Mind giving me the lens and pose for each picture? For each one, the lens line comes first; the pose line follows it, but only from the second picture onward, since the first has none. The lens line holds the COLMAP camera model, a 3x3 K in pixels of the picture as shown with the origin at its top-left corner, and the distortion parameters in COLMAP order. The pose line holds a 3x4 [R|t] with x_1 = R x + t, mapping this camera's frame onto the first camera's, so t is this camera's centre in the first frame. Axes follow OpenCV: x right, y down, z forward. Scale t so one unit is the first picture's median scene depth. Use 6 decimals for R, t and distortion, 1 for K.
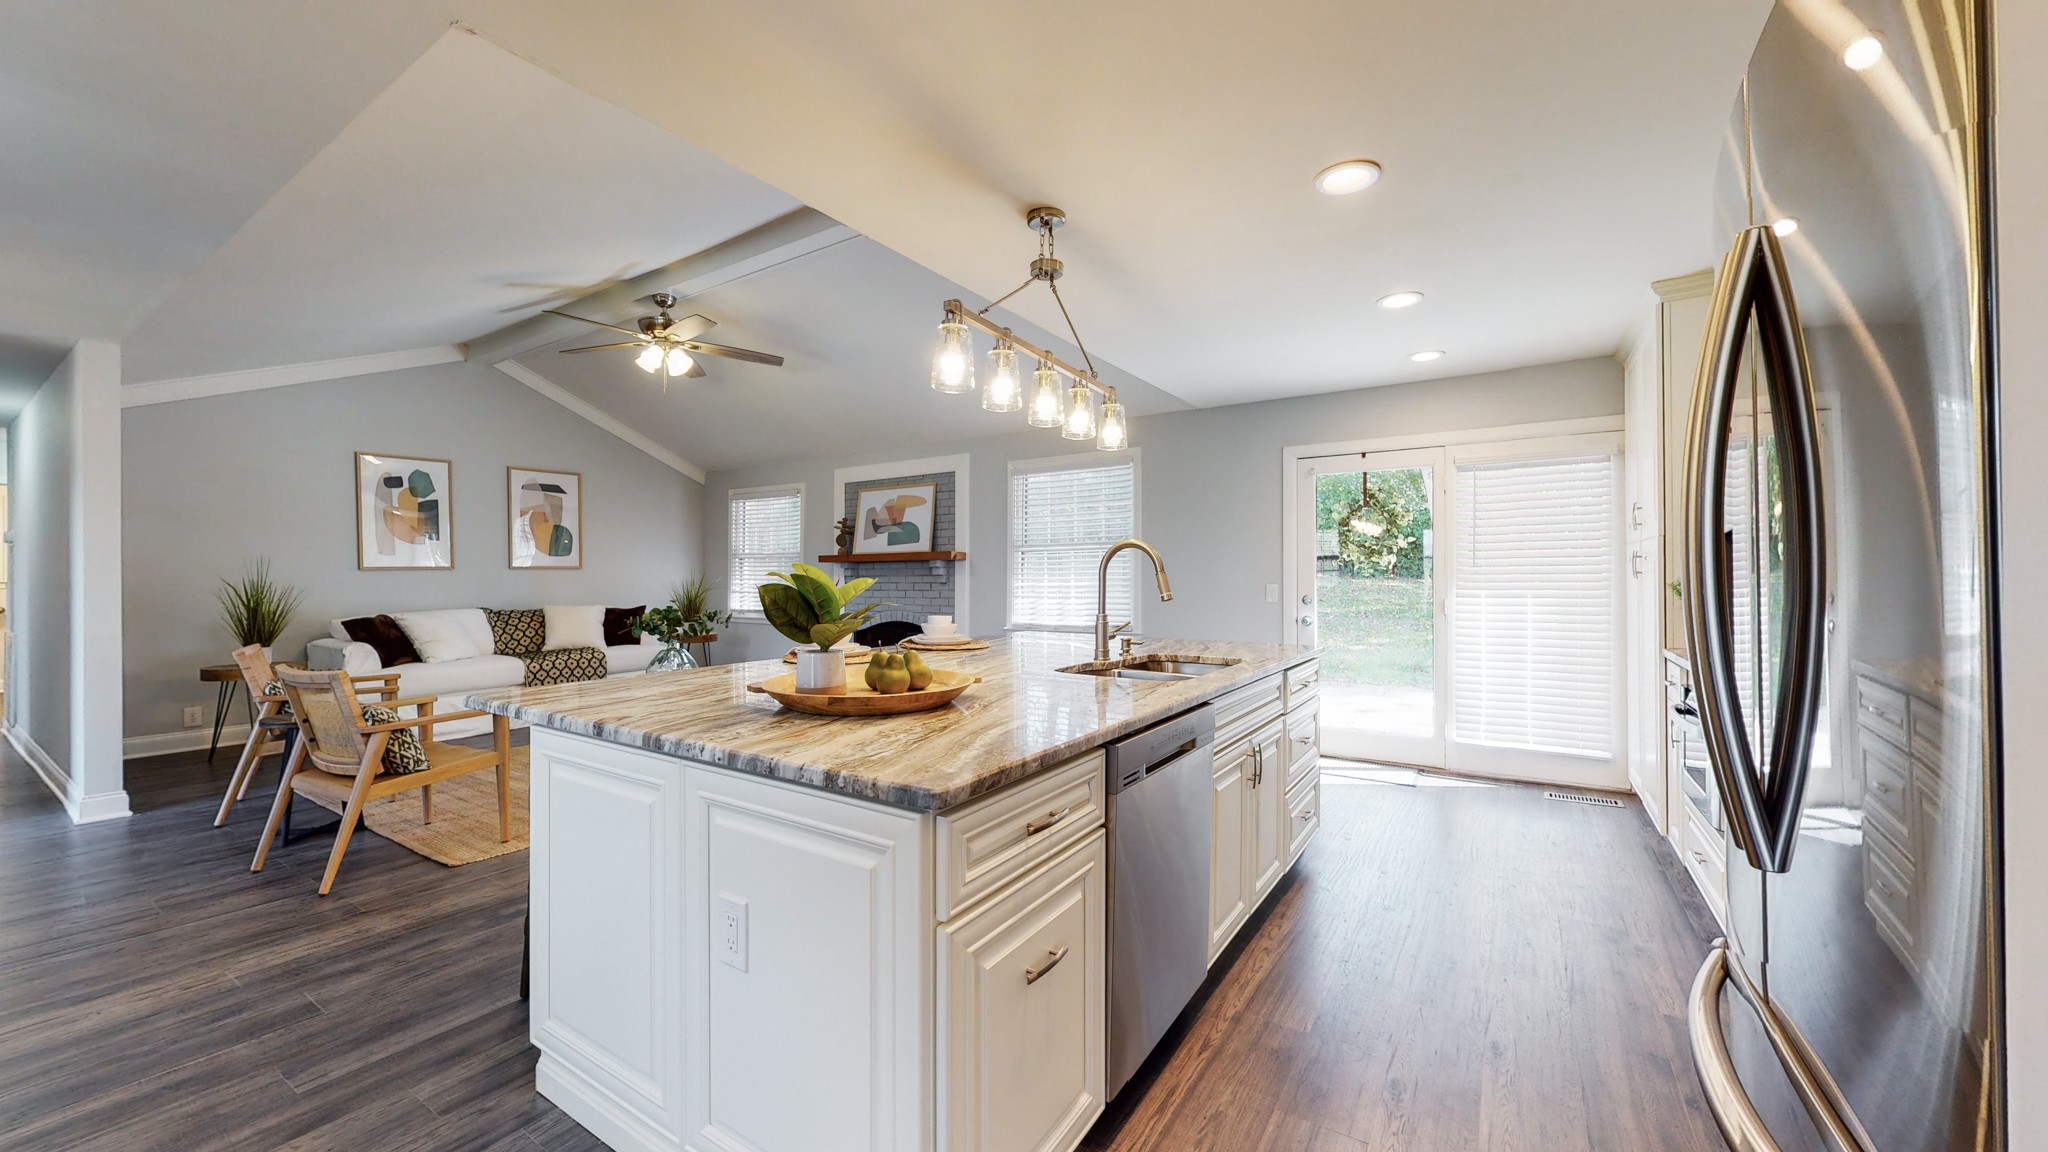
lens RADIAL K [[756.4, 0, 1024.0], [0, 756.4, 576.0], [0, 0, 1]] dist [-0.001515, 0.000021]
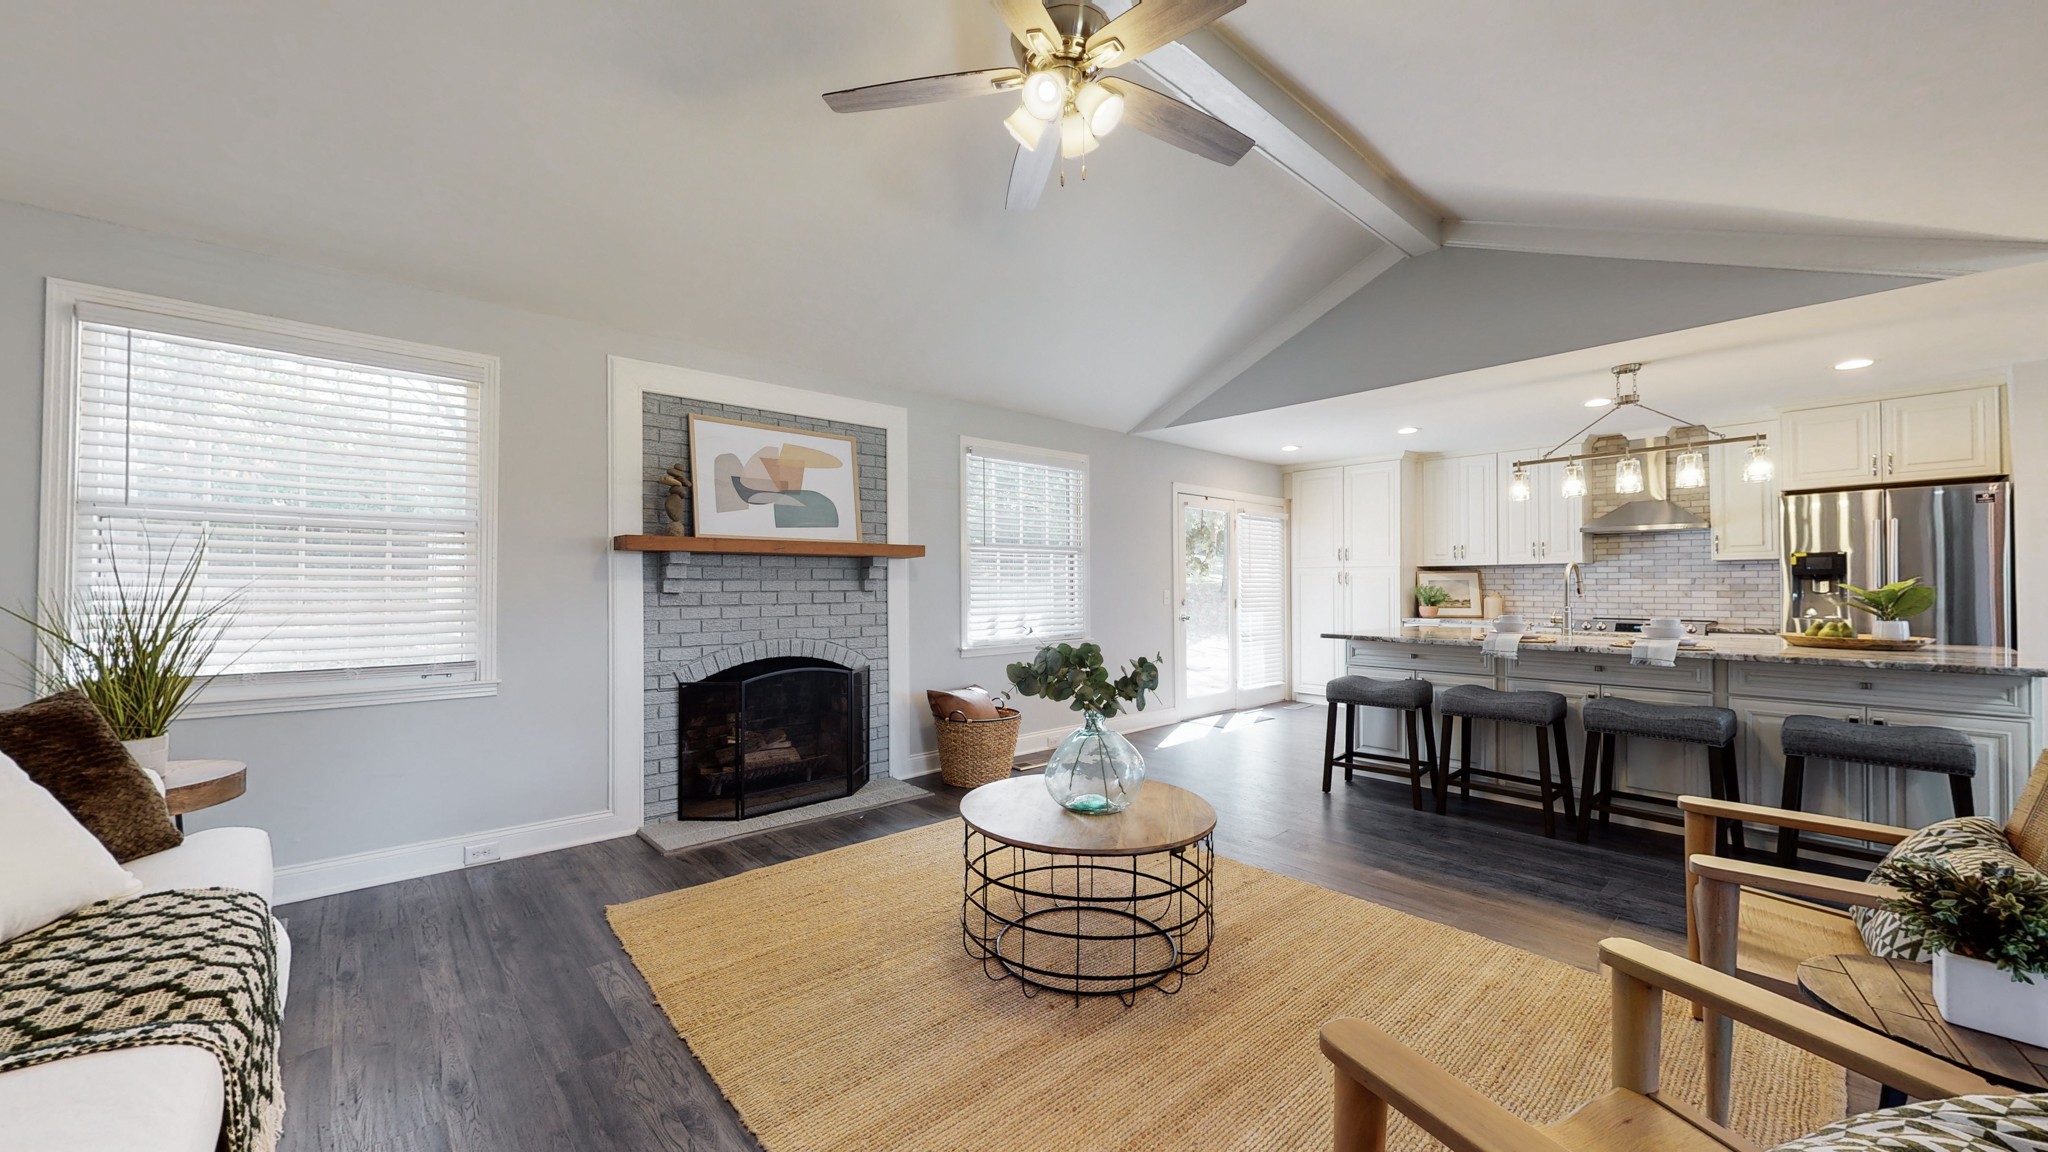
lens RADIAL K [[753.5, 0, 1028.1], [0, 753.5, 579.4], [0, 0, 1]] dist [-0.001159, 0.000111]
pose [[0.251497, 0.010734, 0.967799, -0.723443], [-0.004875, 0.999940, -0.009824, 0.004612], [-0.967846, -0.002248, 0.251534, 0.704511]]
